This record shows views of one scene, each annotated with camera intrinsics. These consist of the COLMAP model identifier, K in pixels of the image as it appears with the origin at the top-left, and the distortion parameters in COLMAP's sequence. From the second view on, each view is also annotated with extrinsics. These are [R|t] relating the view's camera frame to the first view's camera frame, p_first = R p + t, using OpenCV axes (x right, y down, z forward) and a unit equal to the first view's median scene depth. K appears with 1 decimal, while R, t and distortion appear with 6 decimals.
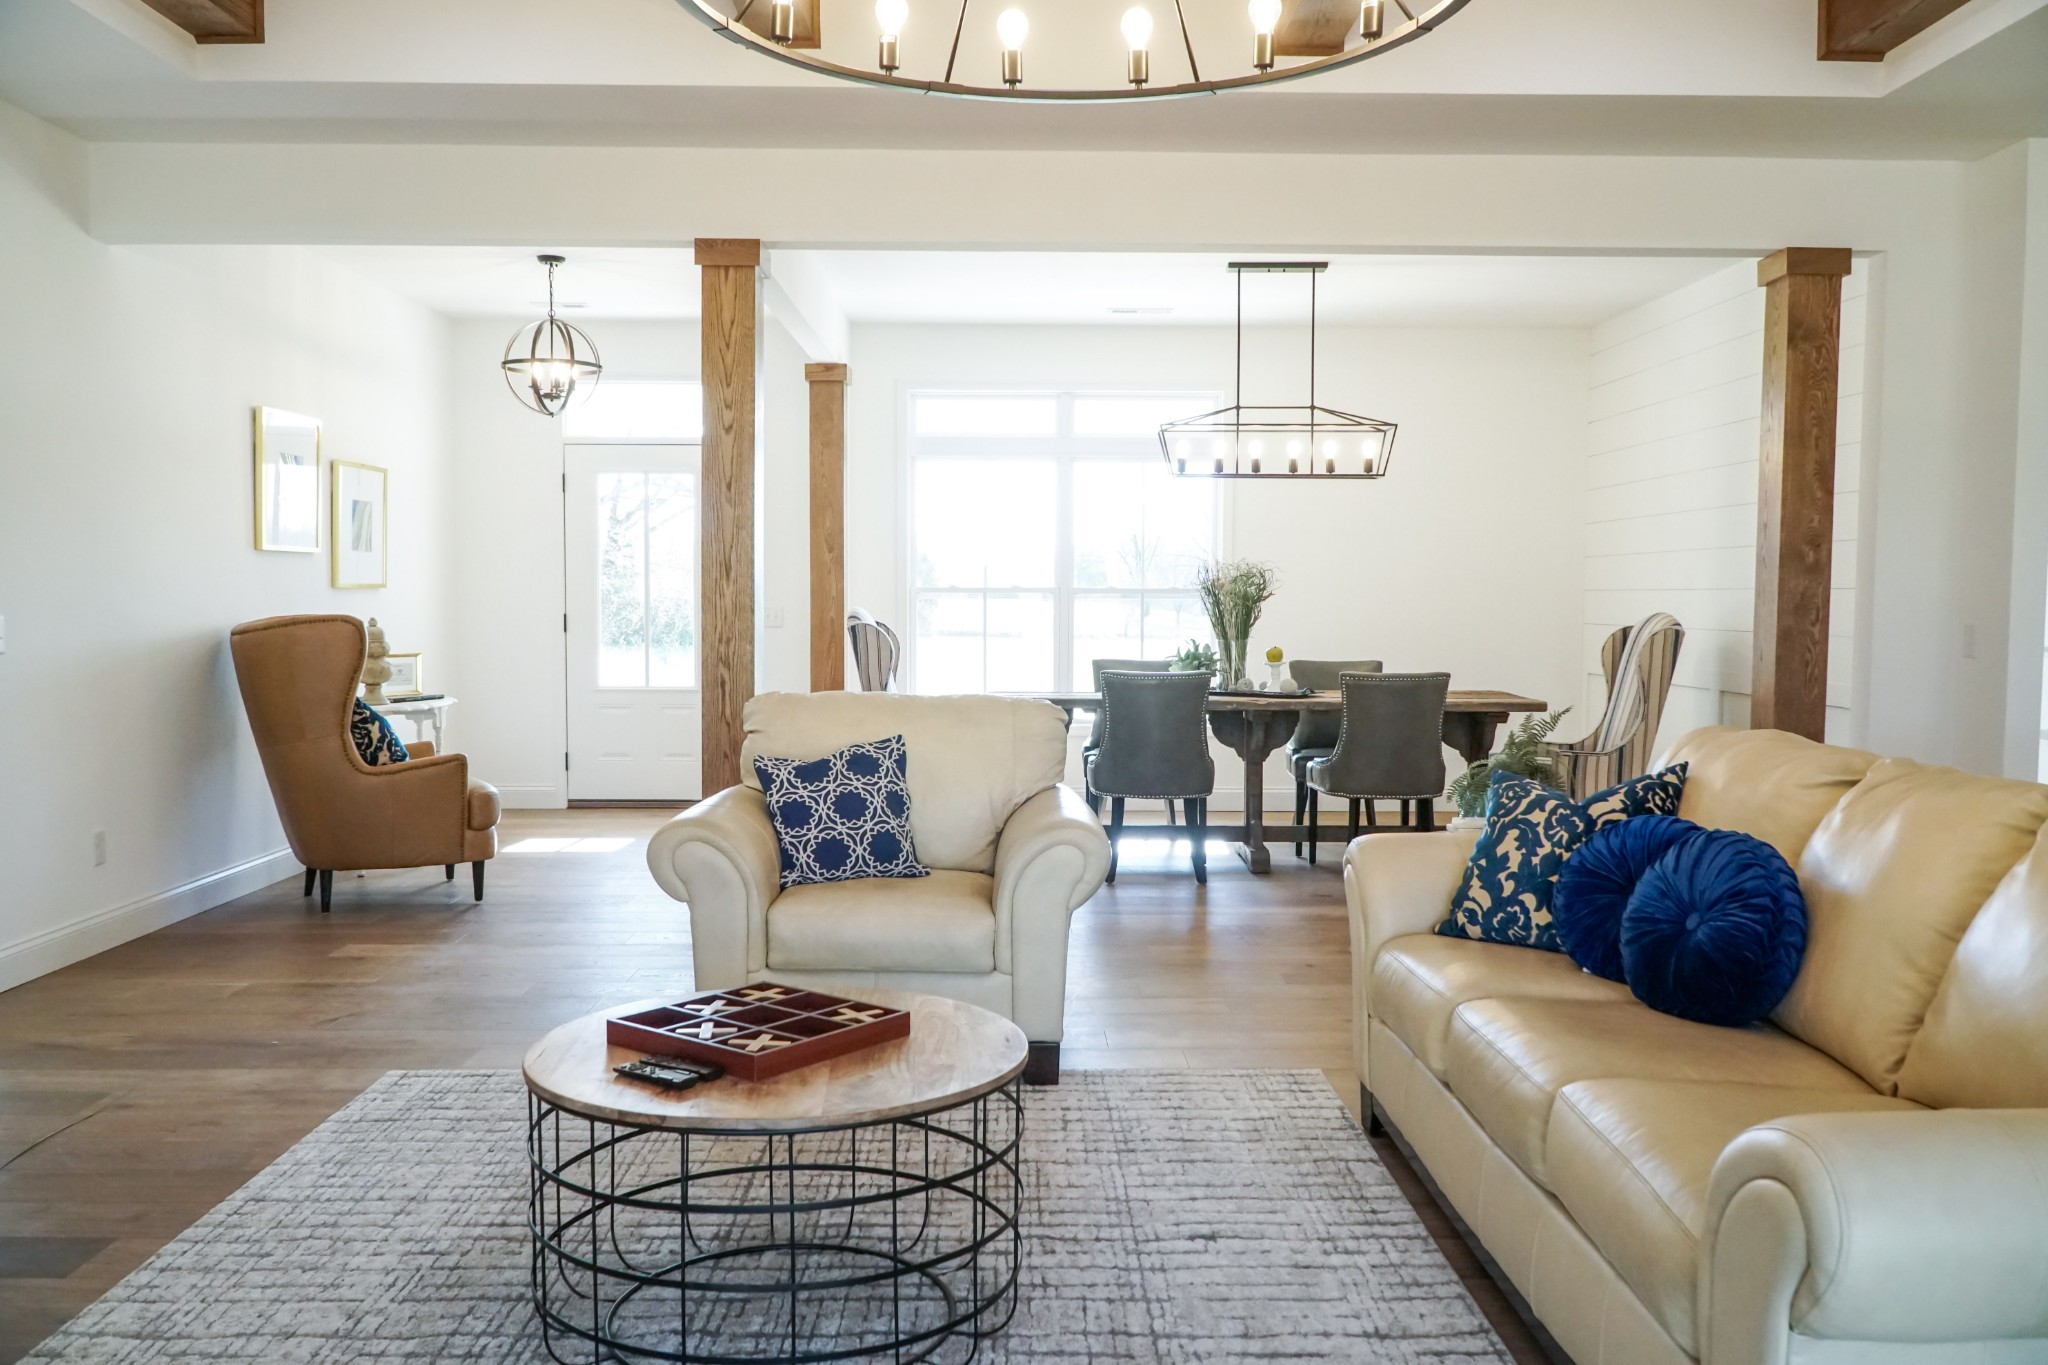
lens RADIAL K [[1653.7, 0, 1024.0], [0, 1653.7, 682.5], [0, 0, 1]] dist [0.004677, -0.028320]
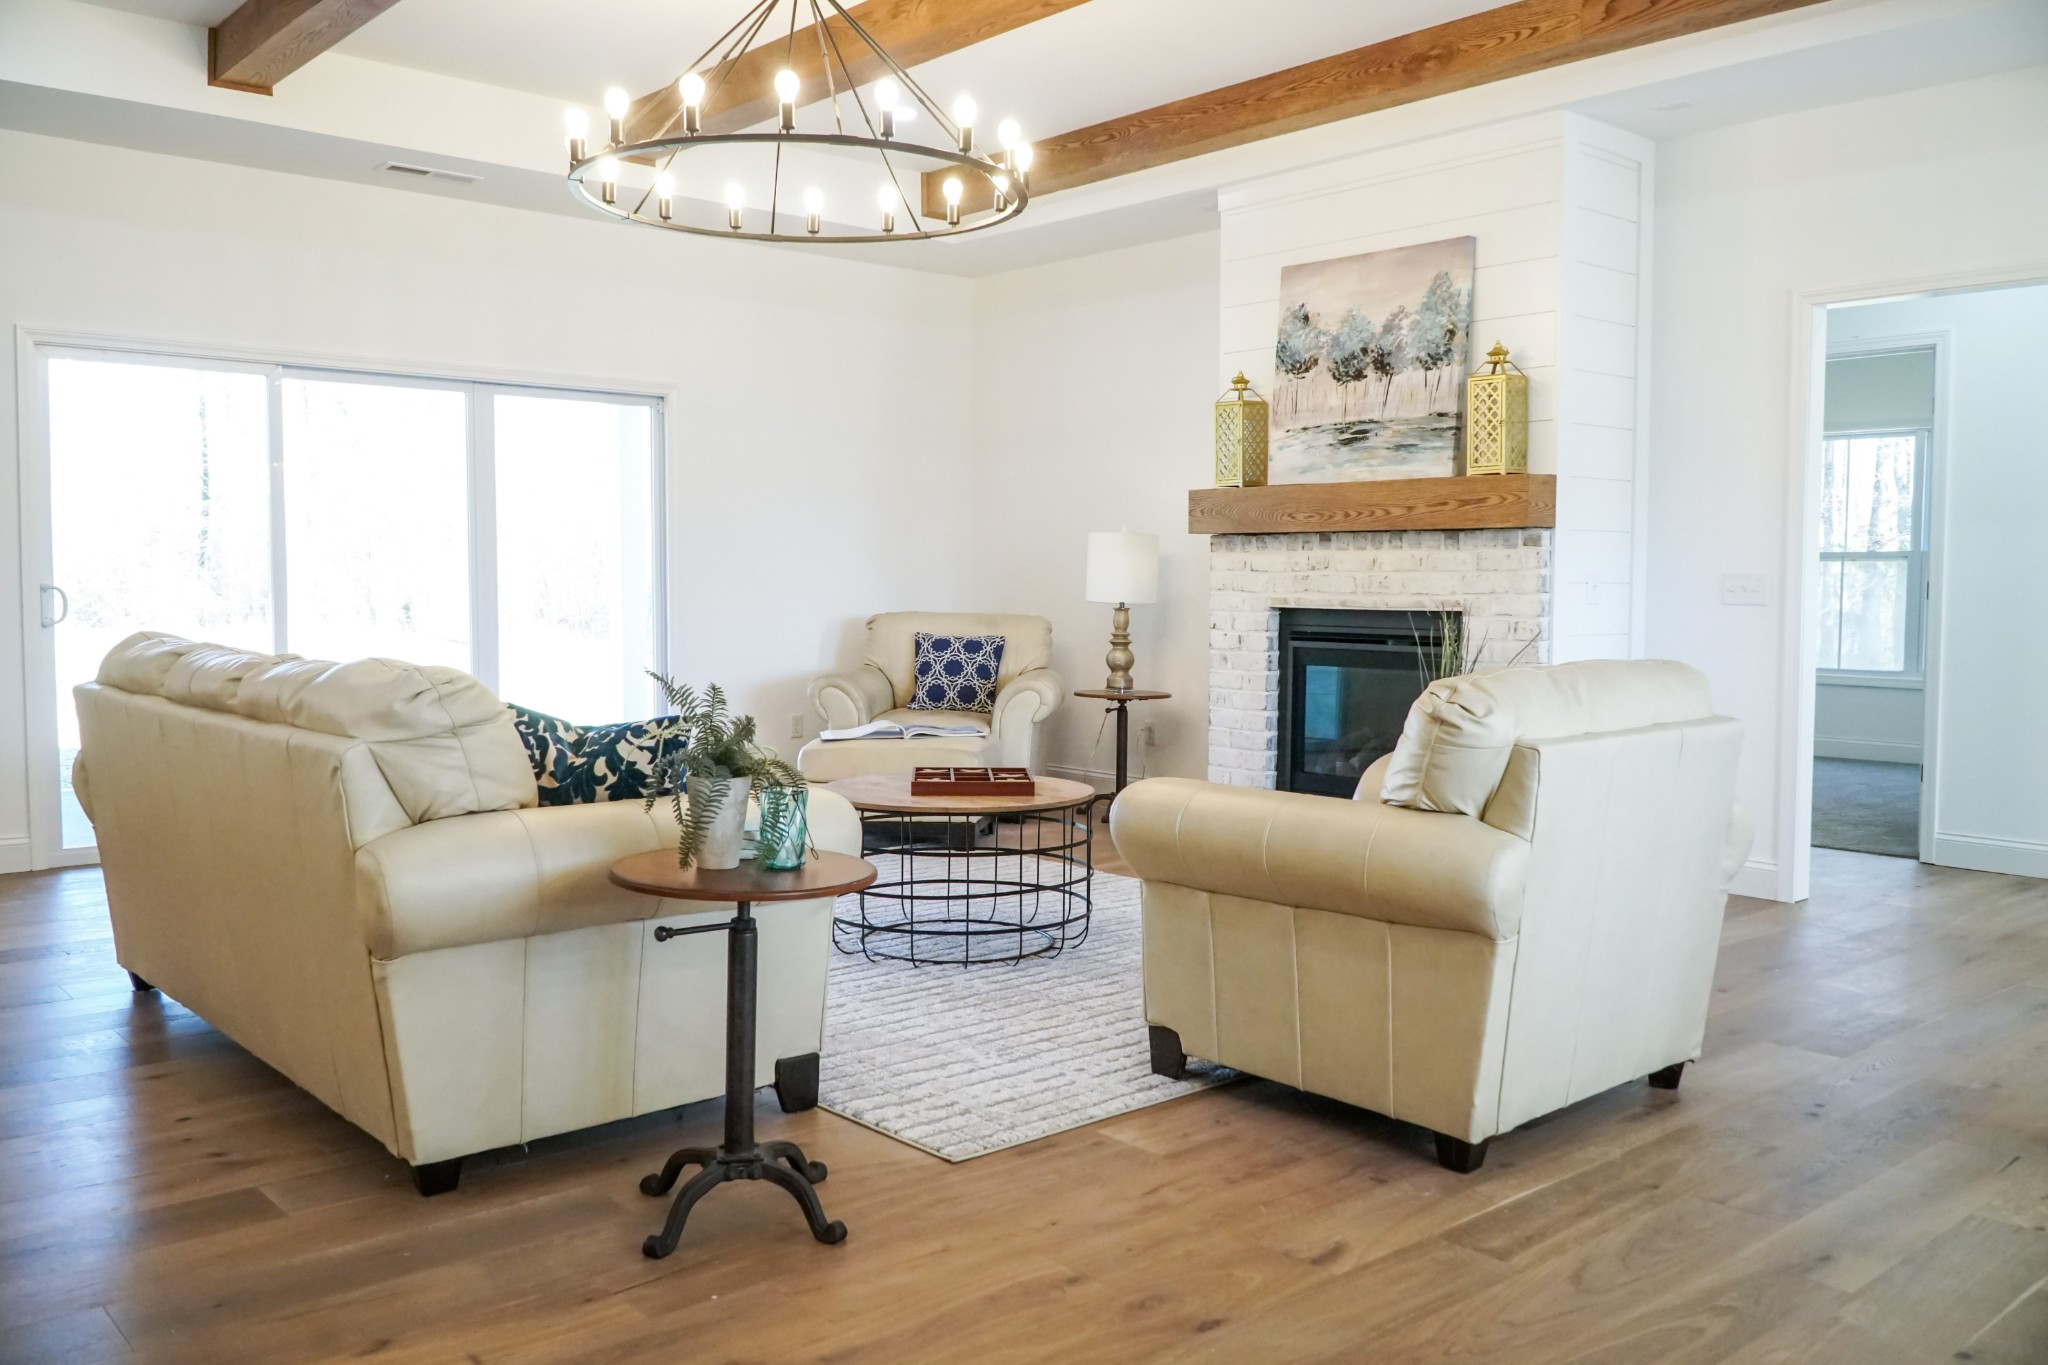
lens RADIAL K [[1681.7, 0, 1024.0], [0, 1681.7, 682.5], [0, 0, 1]] dist [0.007796, 0.010109]
pose [[-0.761998, 0.035194, -0.646622, 0.440680], [-0.043314, 0.993516, 0.105117, -0.043762], [0.646129, 0.108107, -0.755533, 1.078028]]
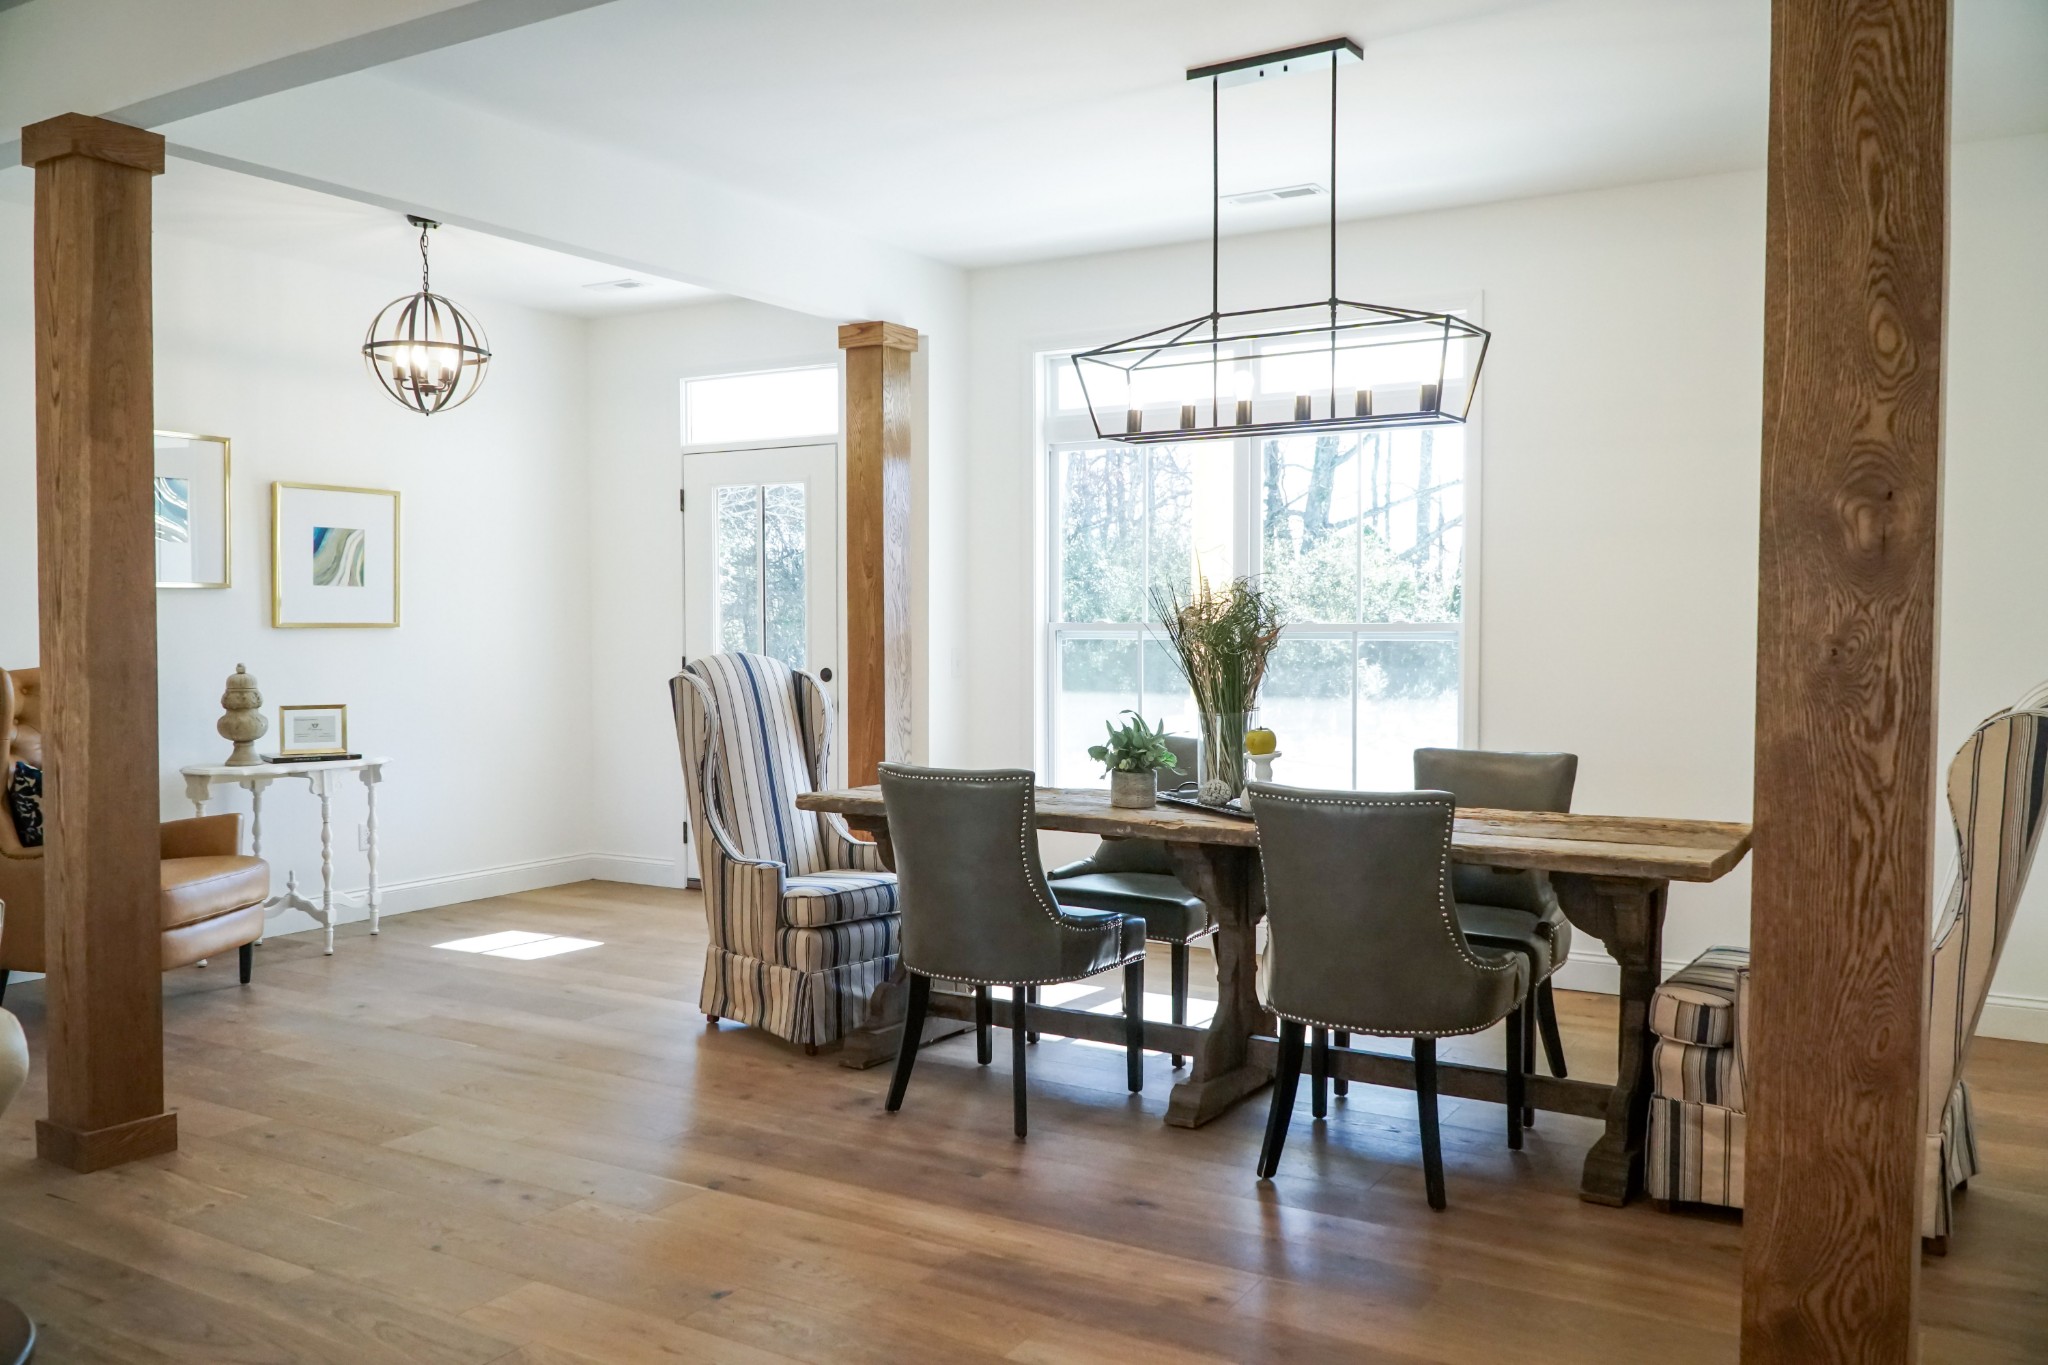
lens RADIAL K [[1653.7, 0, 1024.0], [0, 1653.7, 682.5], [0, 0, 1]] dist [0.004677, -0.028320]
pose [[0.844731, 0.014511, -0.534994, 0.463314], [-0.024491, 0.999633, -0.011557, -0.034056], [0.534630, 0.022865, 0.844777, 0.570453]]
